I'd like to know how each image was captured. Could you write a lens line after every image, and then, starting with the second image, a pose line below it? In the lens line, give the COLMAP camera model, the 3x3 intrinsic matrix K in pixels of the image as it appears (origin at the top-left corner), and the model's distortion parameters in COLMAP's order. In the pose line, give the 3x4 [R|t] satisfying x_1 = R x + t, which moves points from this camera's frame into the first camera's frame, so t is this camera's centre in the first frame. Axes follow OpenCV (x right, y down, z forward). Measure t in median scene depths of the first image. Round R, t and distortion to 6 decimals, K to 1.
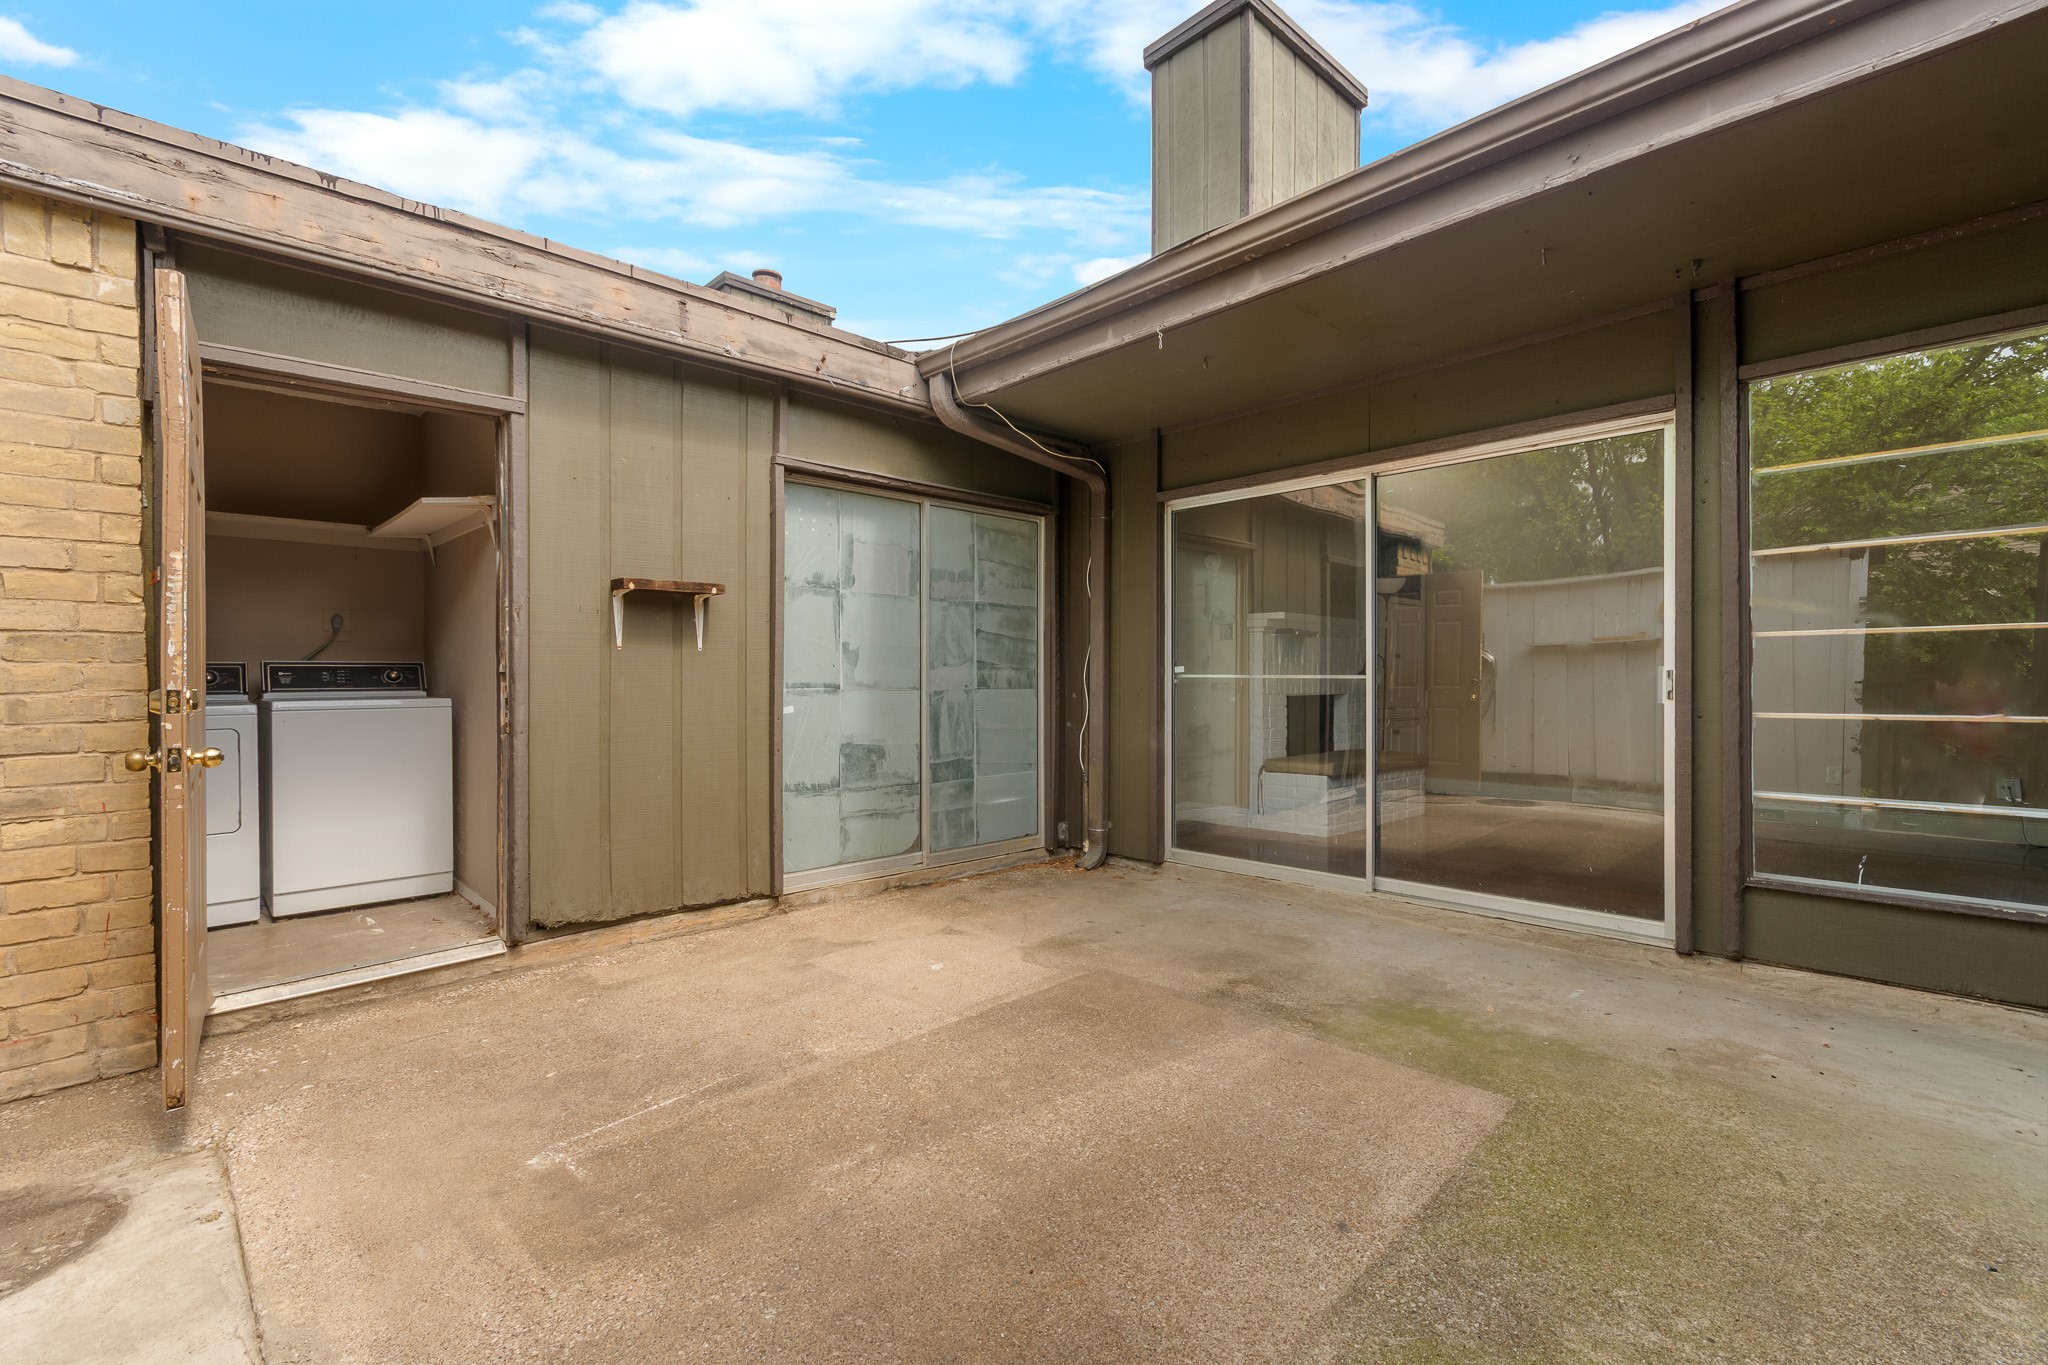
lens RADIAL K [[903.7, 0, 1022.1], [0, 903.7, 685.9], [0, 0, 1]] dist [-0.002693, -0.000497]
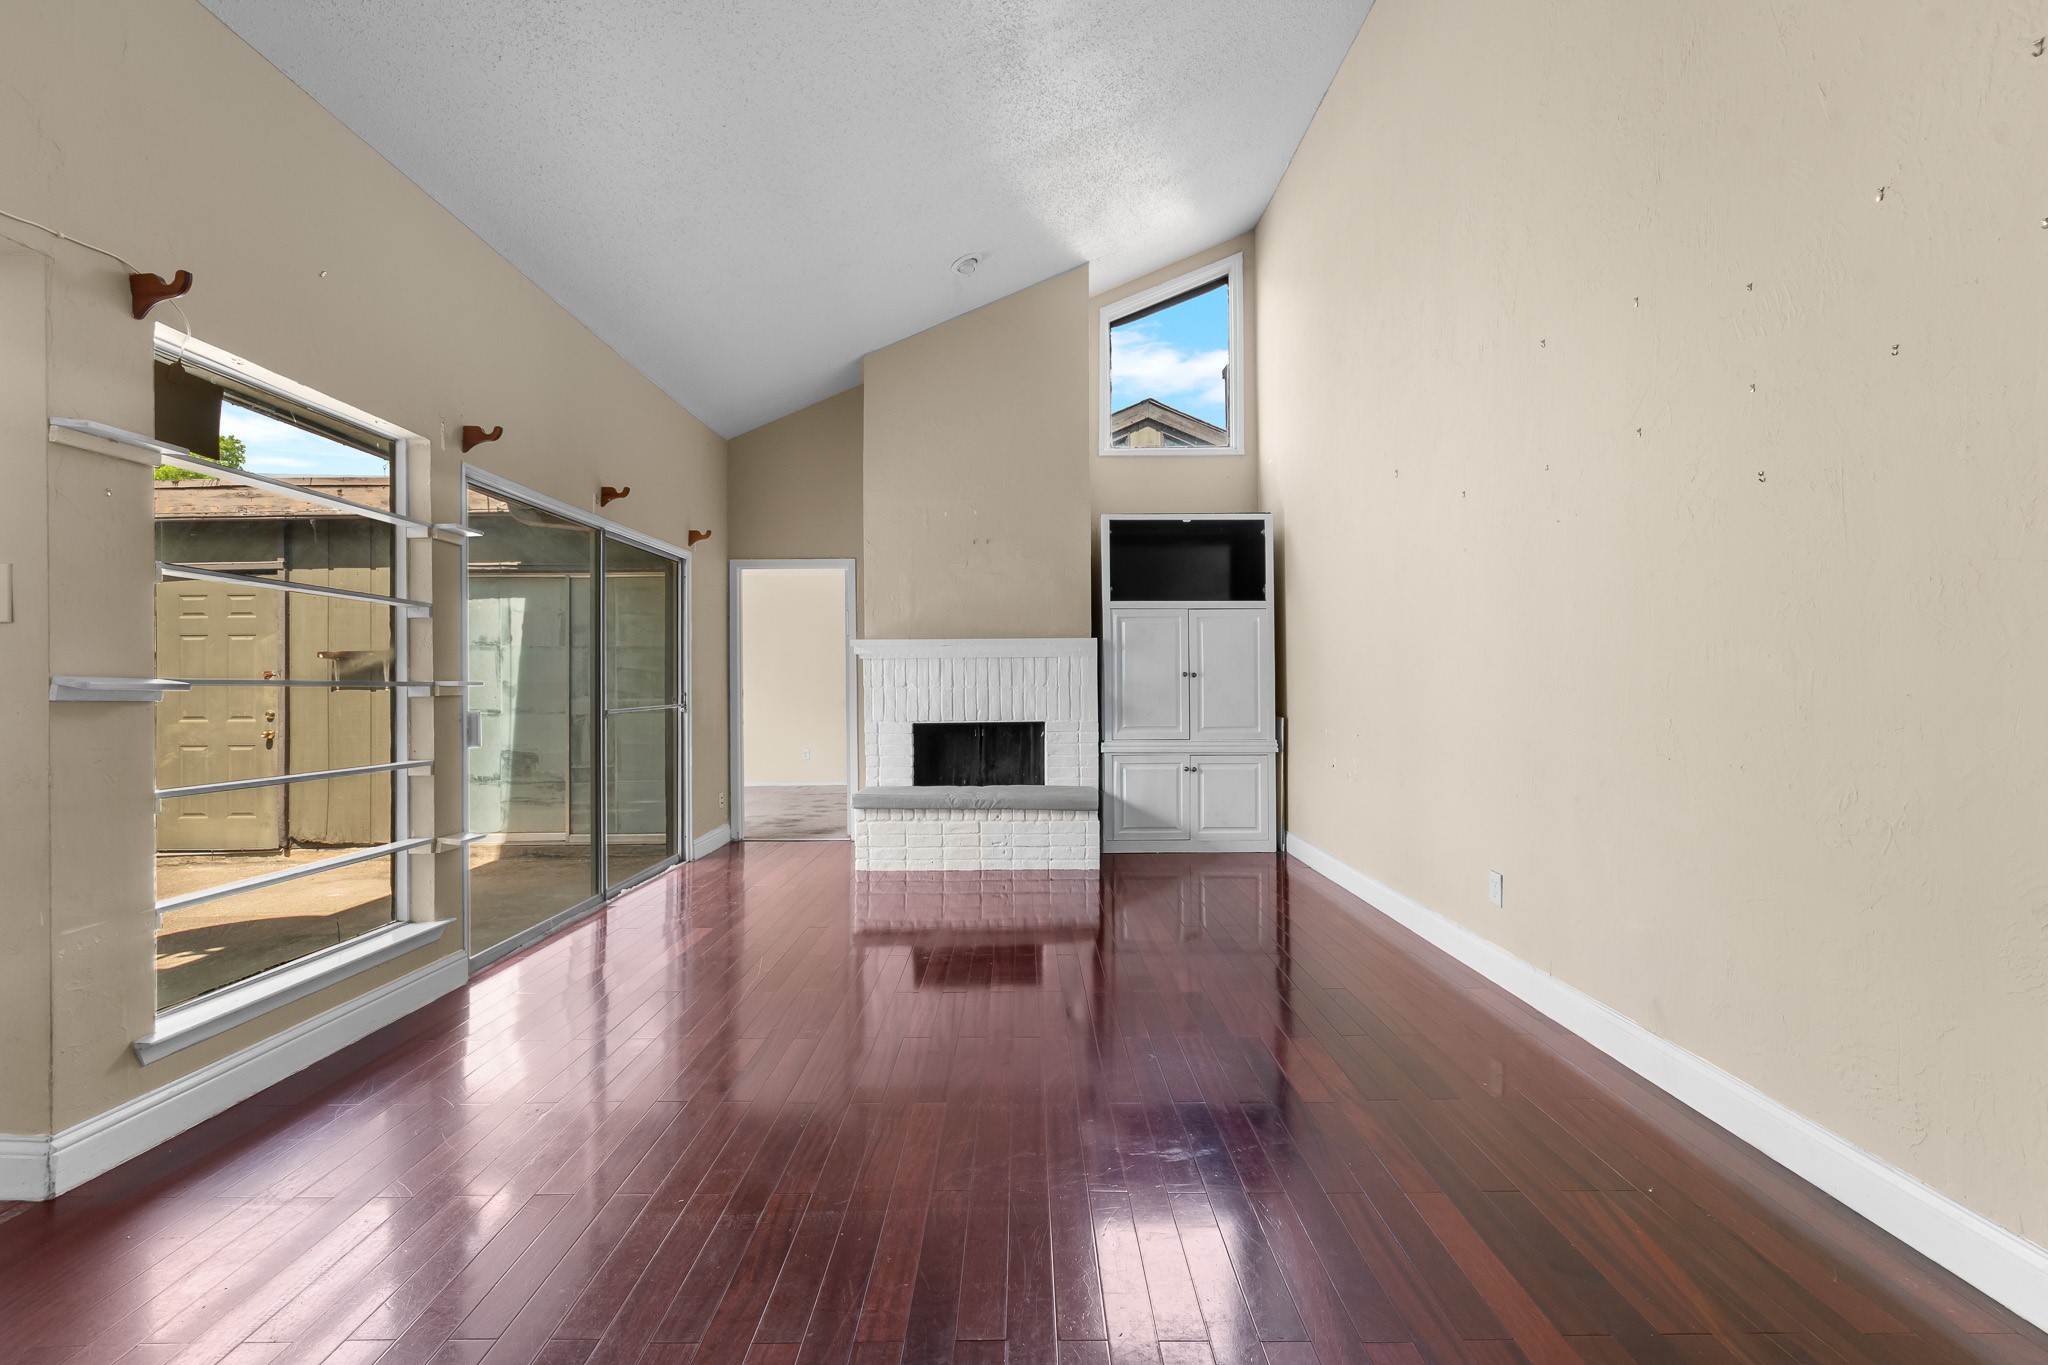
lens RADIAL K [[903.7, 0, 1029.3], [0, 903.7, 682.2], [0, 0, 1]] dist [-0.002693, -0.000497]
pose [[0.732855, -0.007265, -0.680346, 1.415818], [0.001071, 0.999954, -0.009524, -0.031890], [0.680384, 0.006251, 0.732829, 0.508003]]
